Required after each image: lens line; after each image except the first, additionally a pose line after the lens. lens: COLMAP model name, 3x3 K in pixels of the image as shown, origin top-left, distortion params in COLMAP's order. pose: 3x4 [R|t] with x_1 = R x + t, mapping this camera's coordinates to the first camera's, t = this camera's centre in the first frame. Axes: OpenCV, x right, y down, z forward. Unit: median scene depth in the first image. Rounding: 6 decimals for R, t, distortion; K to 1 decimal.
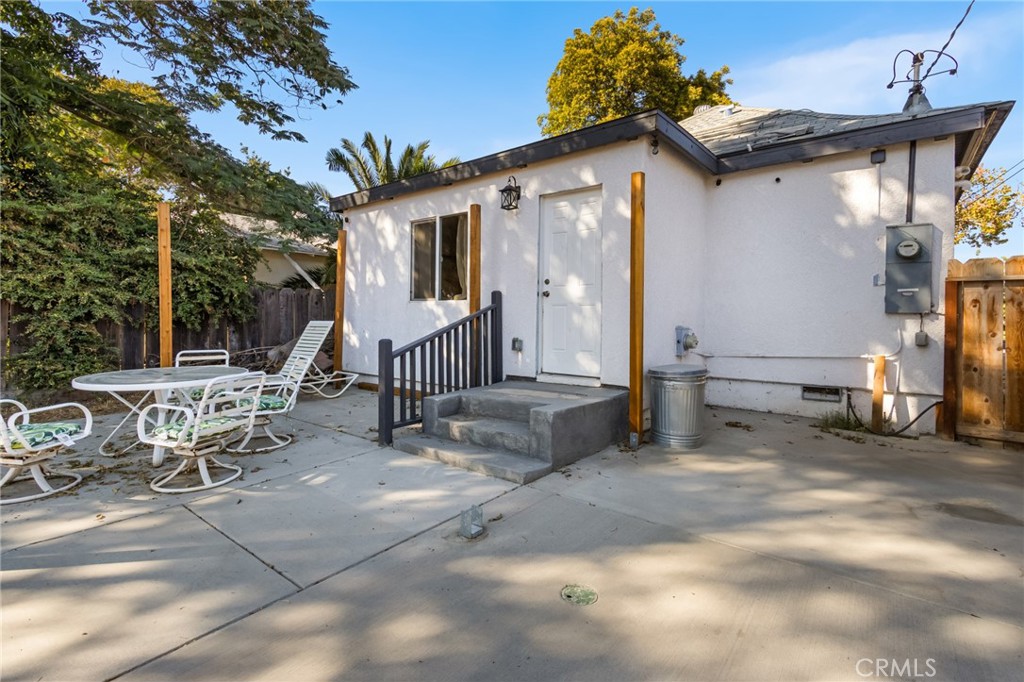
lens RADIAL K [[489.4, 0, 509.4], [0, 489.4, 313.7], [0, 0, 1]] dist [-0.000111, 0.000129]
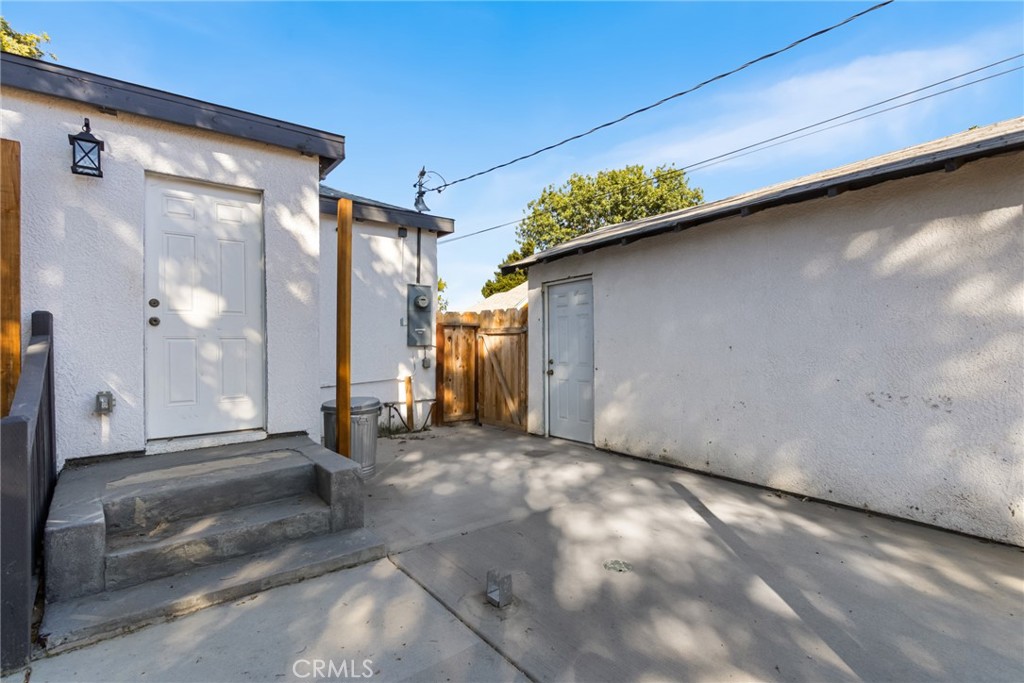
lens RADIAL K [[467.9, 0, 512.0], [0, 467.9, 341.5], [0, 0, 1]] dist [-0.000684, -0.000010]
pose [[0.226020, 0.000780, 0.974122, -0.417883], [0.019025, 0.999805, -0.005215, -0.000190], [-0.973937, 0.019711, 0.225961, 0.365845]]
